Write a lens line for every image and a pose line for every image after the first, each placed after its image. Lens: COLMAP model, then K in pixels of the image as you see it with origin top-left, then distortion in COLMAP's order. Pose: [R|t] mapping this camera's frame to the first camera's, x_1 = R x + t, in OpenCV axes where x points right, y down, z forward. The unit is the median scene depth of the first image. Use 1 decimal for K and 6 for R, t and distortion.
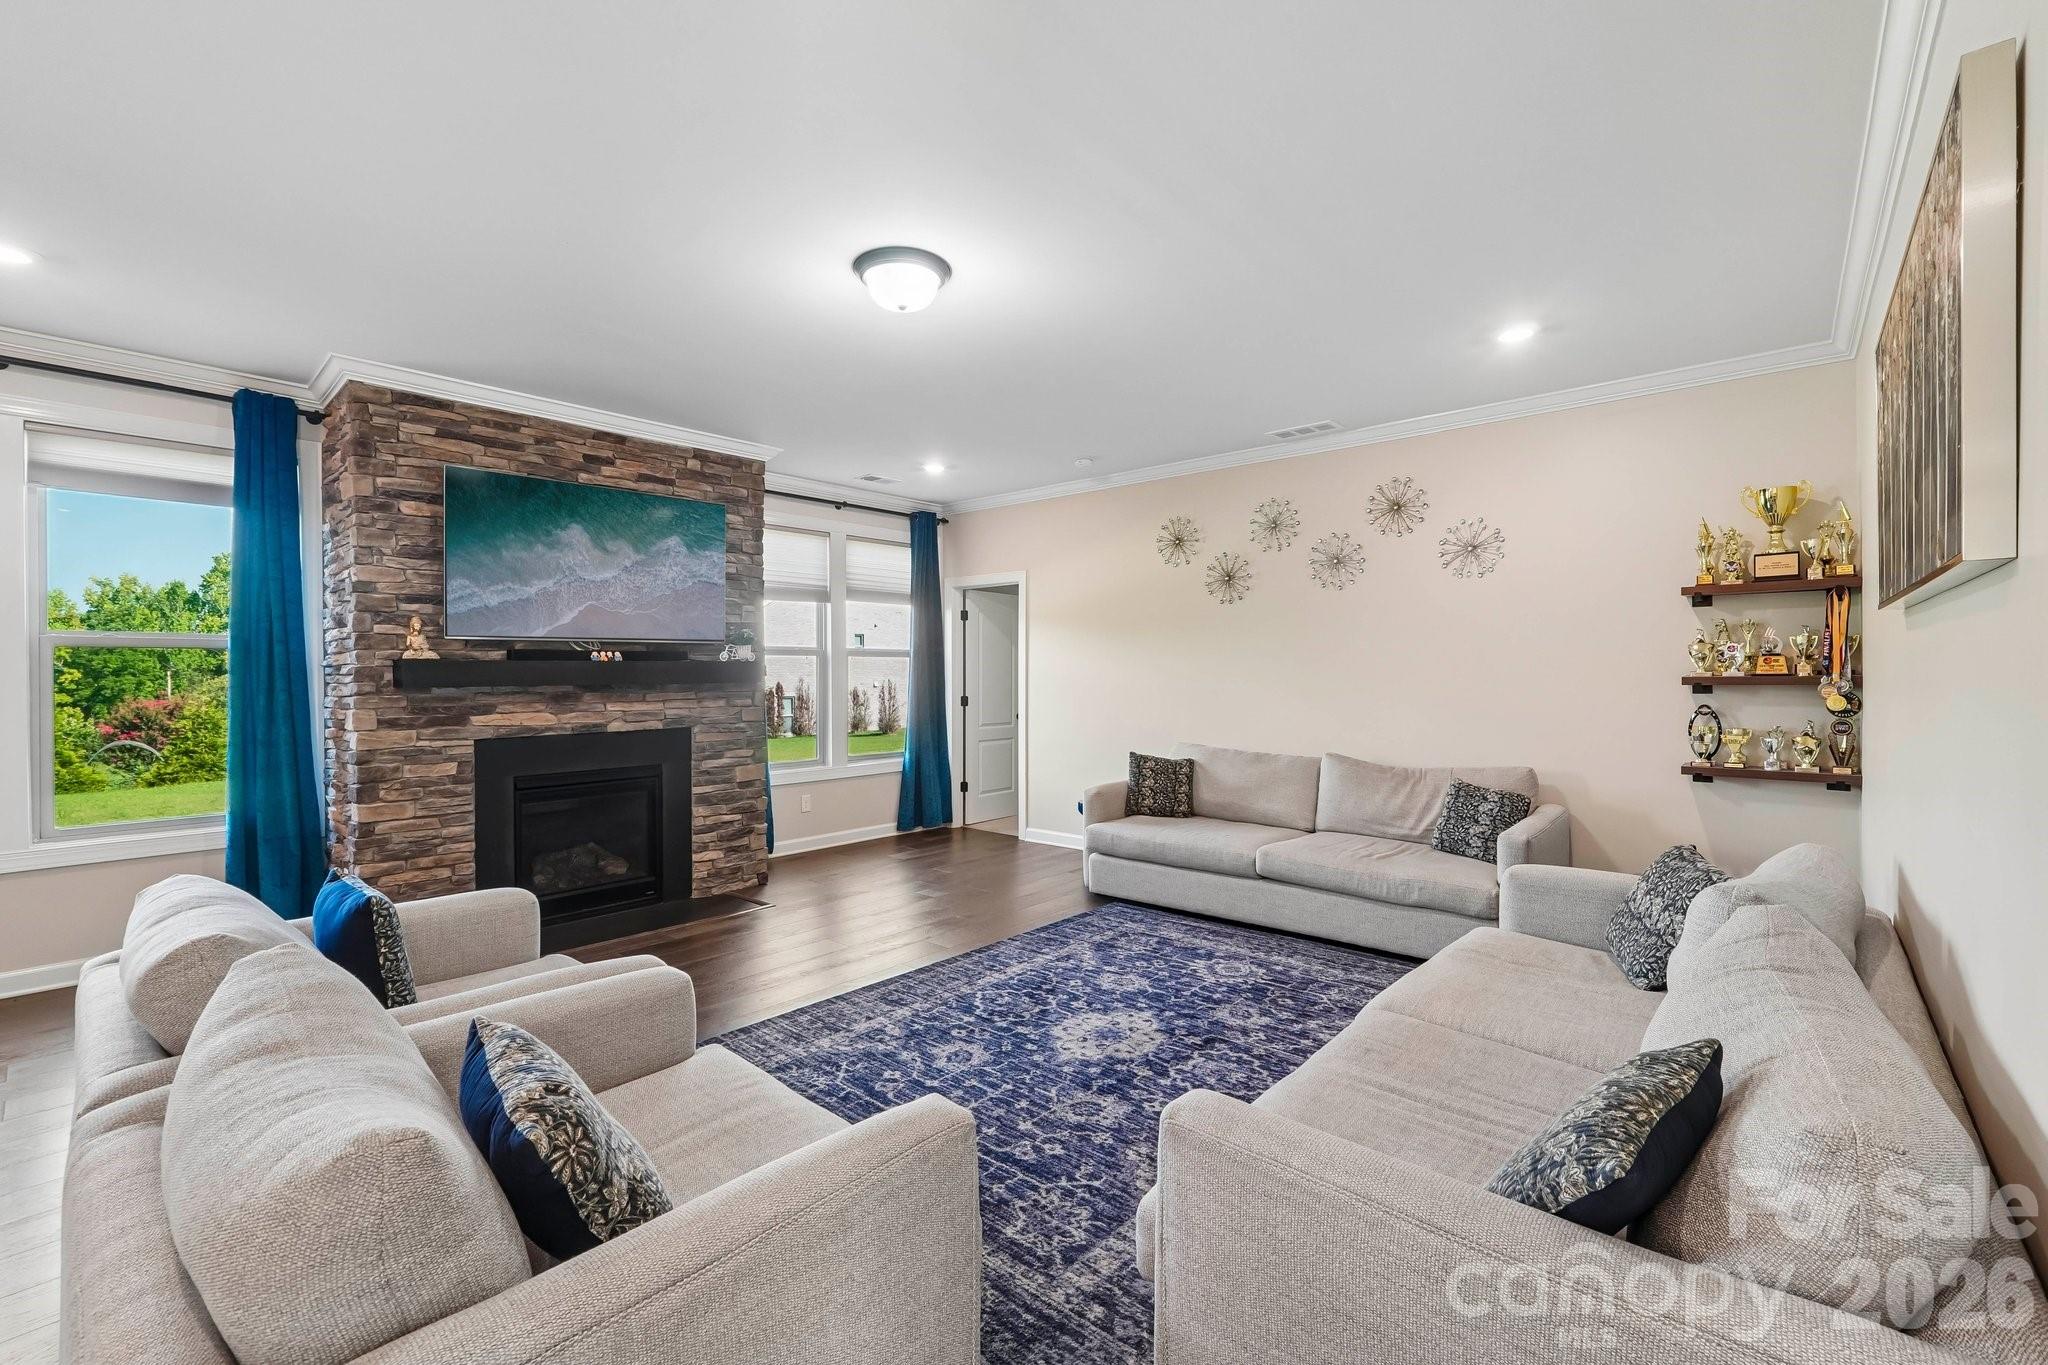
lens RADIAL K [[867.0, 0, 1020.3], [0, 867.0, 679.9], [0, 0, 1]] dist [-0.017777, 0.006247]
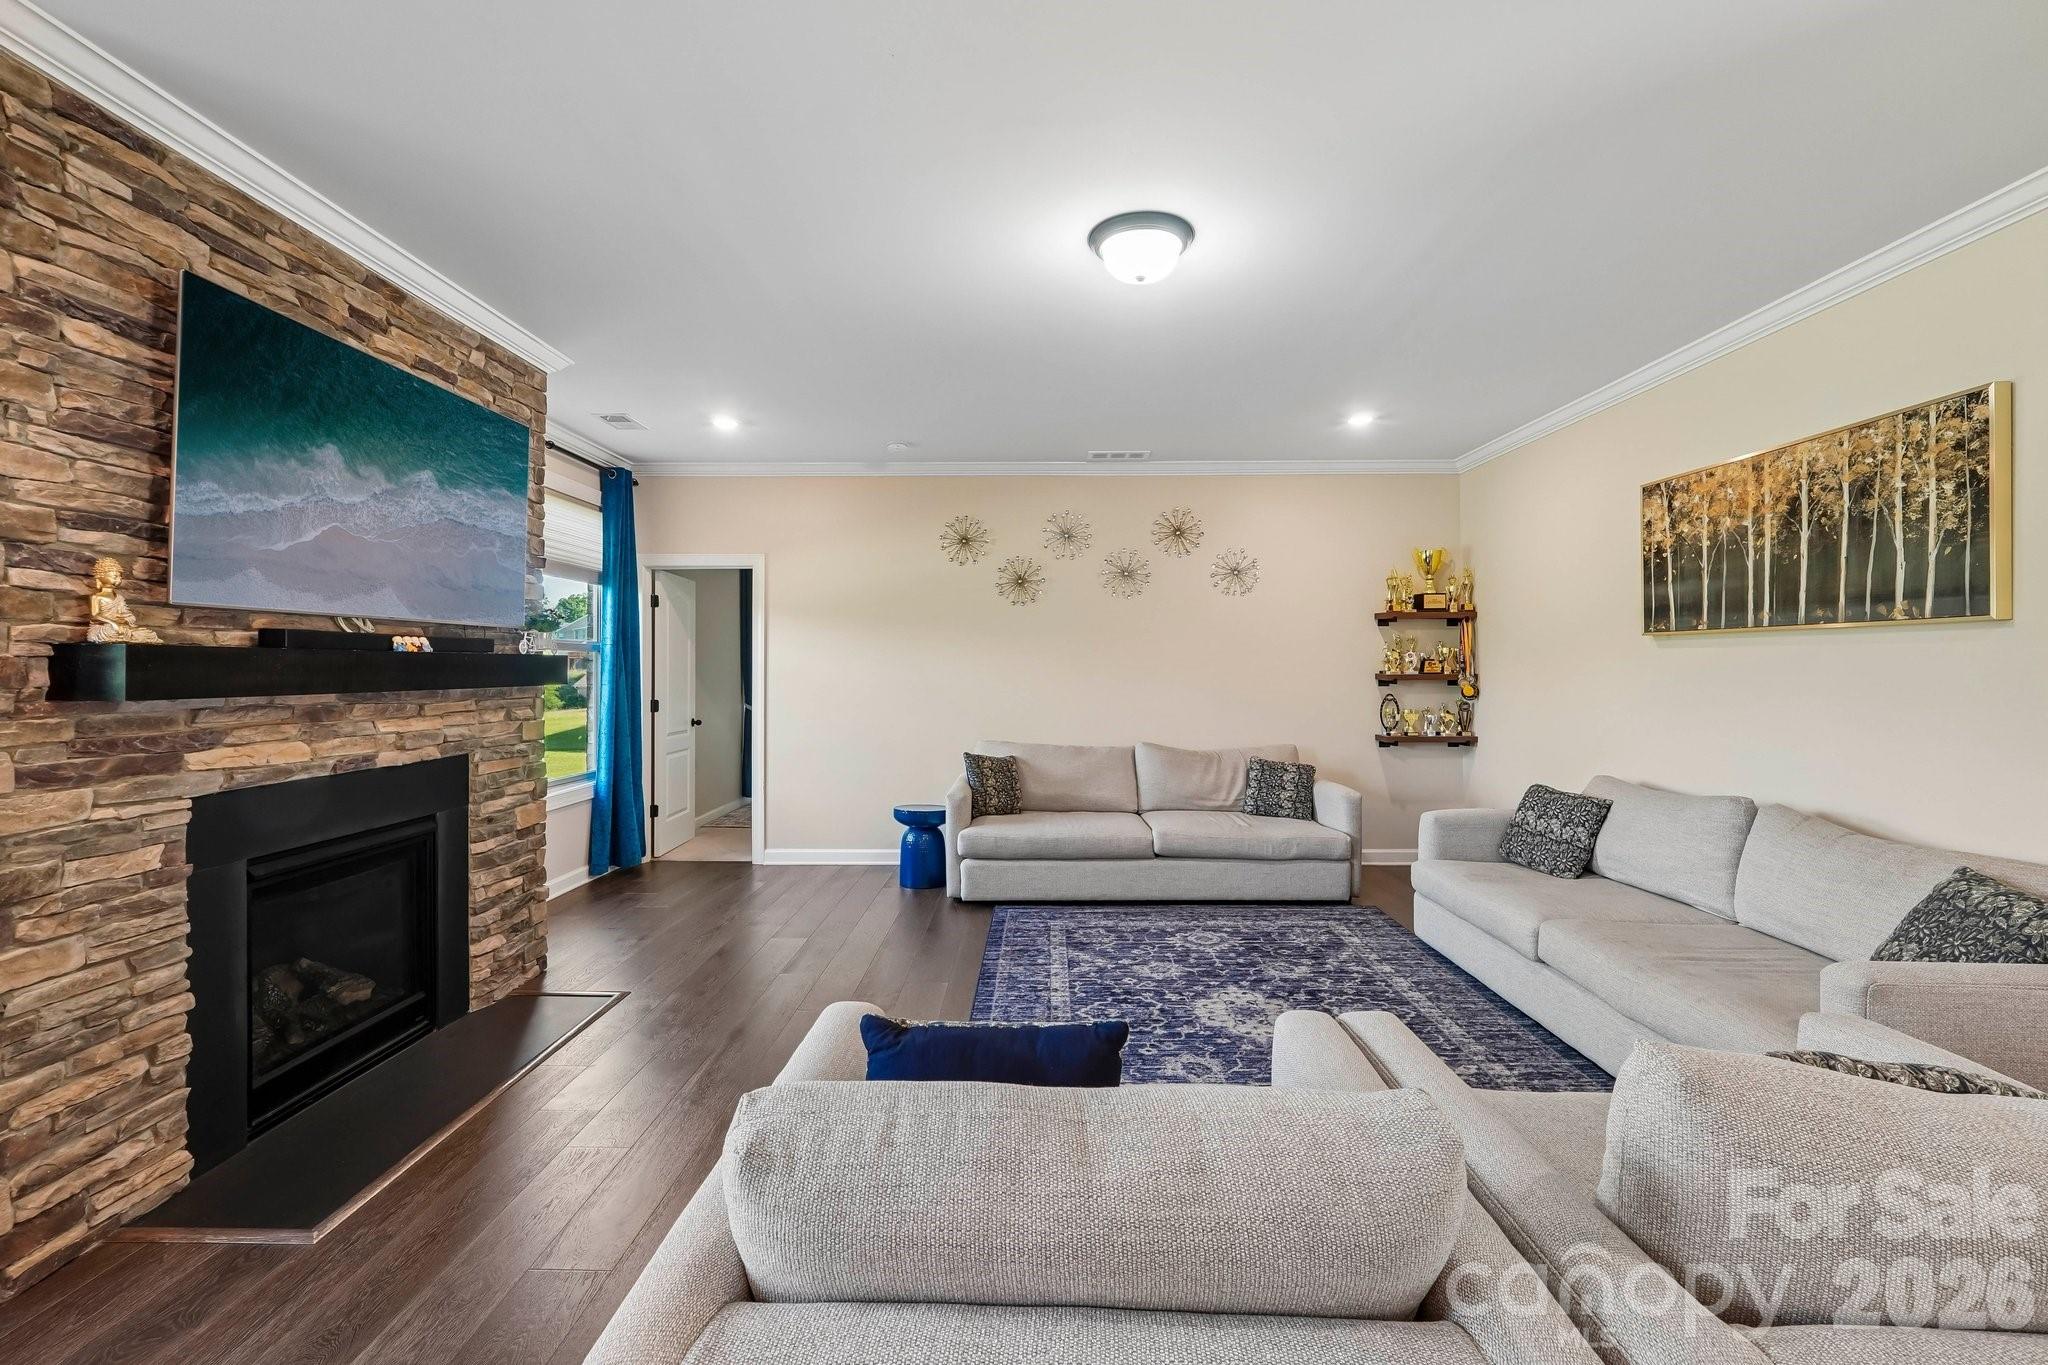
lens RADIAL K [[873.9, 0, 1025.1], [0, 873.9, 668.6], [0, 0, 1]] dist [-0.018588, 0.007530]
pose [[0.759218, 0.002733, 0.650830, -0.603793], [0.004388, 0.999947, -0.009317, -0.002712], [-0.650821, 0.009929, 0.759166, 0.270177]]
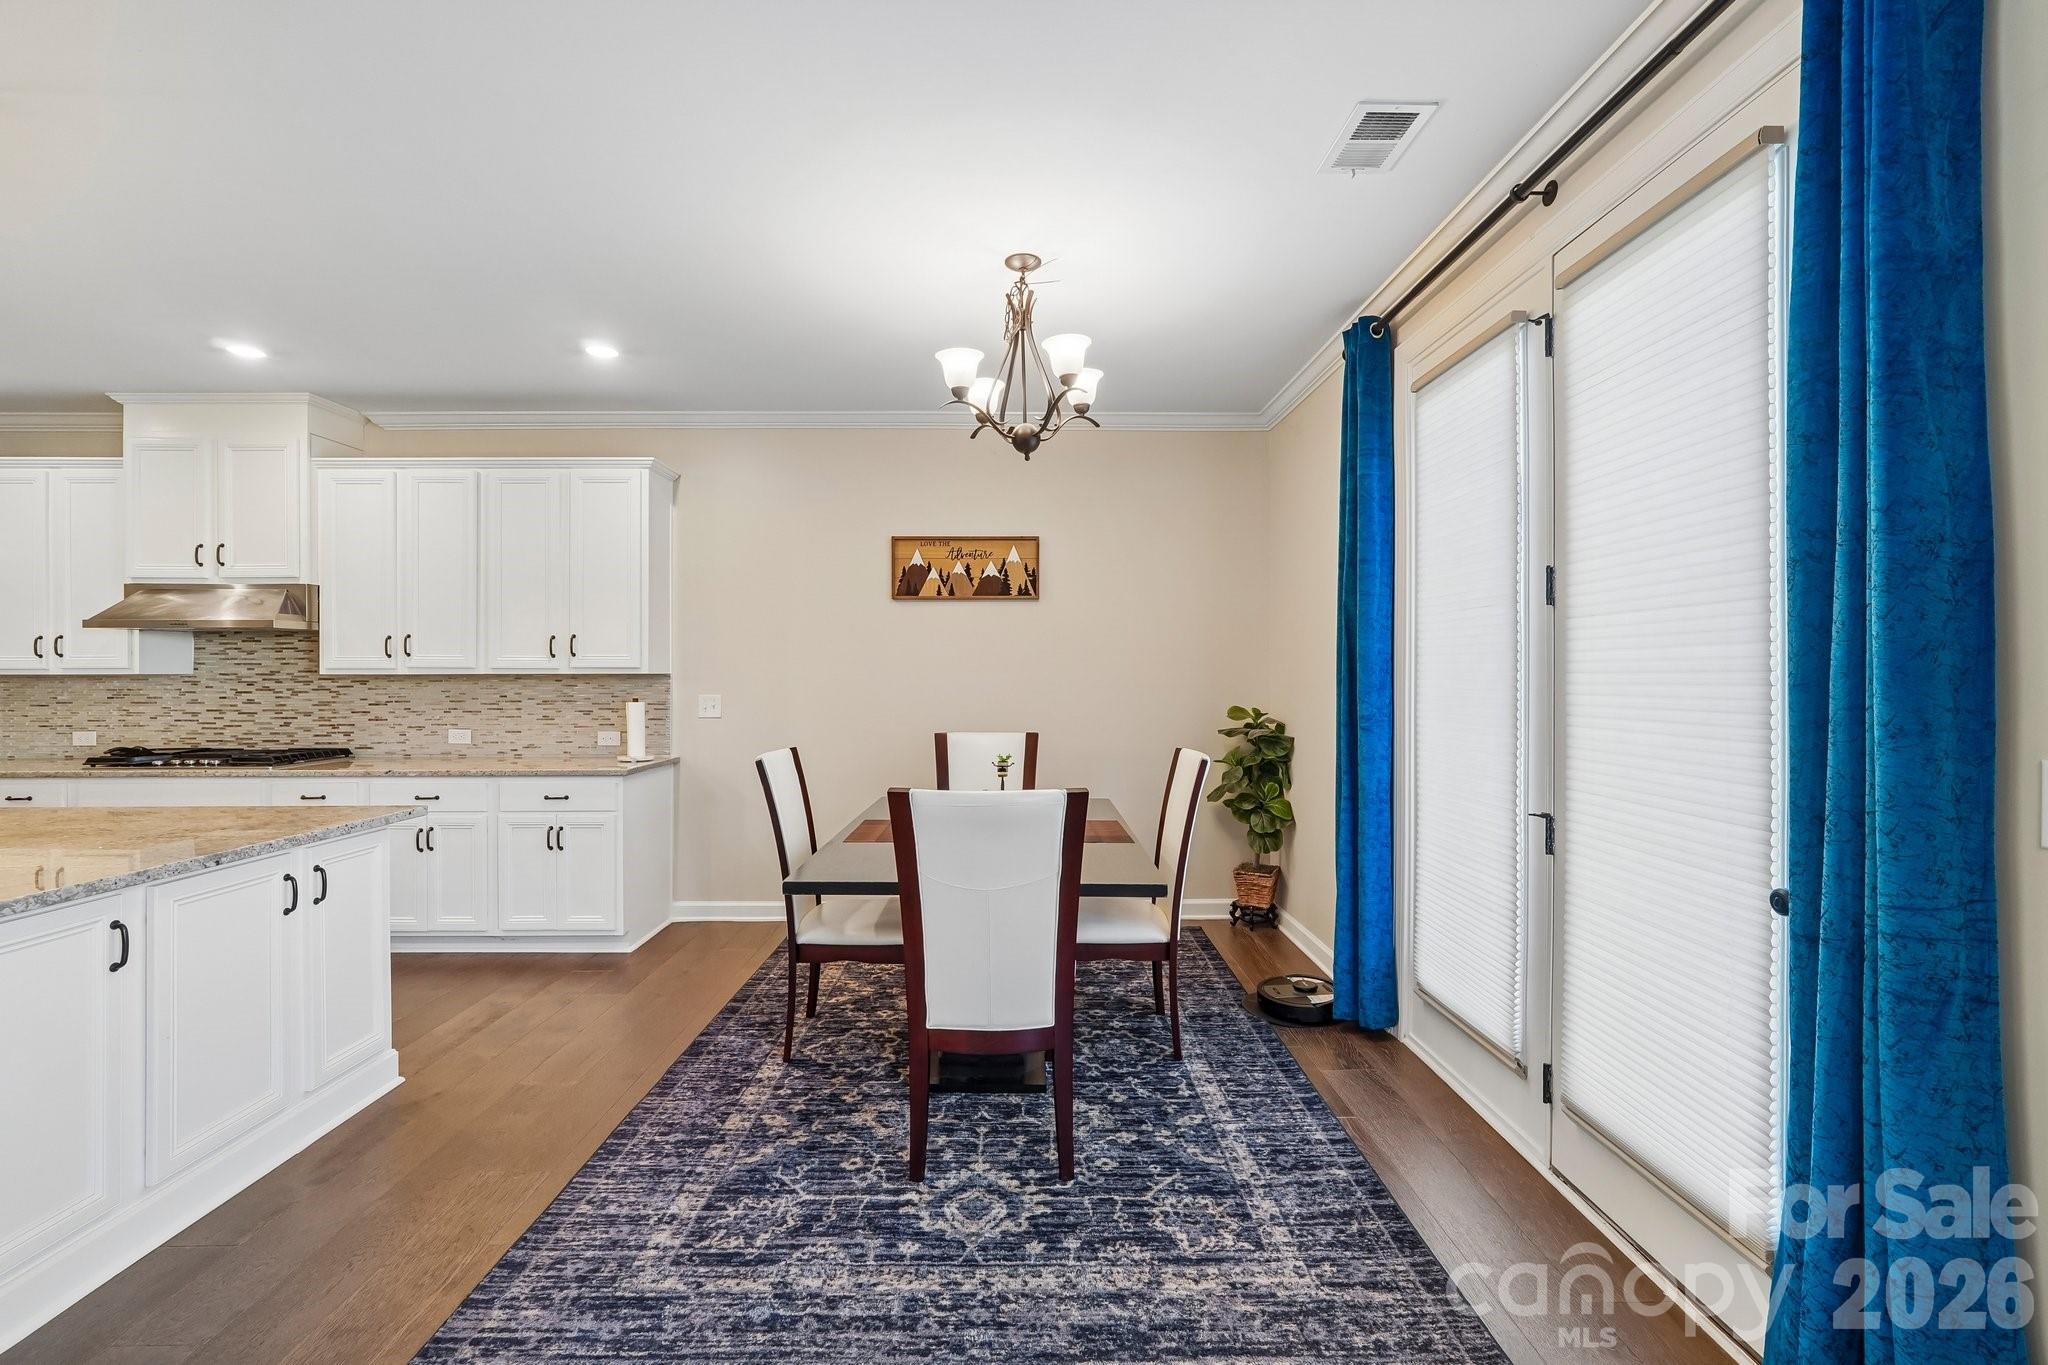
lens RADIAL K [[873.9, 0, 1025.1], [0, 873.9, 668.6], [0, 0, 1]] dist [-0.018588, 0.007530]
pose [[-0.735558, -0.004162, -0.677449, 0.551582], [-0.007994, 0.999965, 0.002536, -0.015155], [0.677414, 0.007281, -0.735566, 1.310369]]
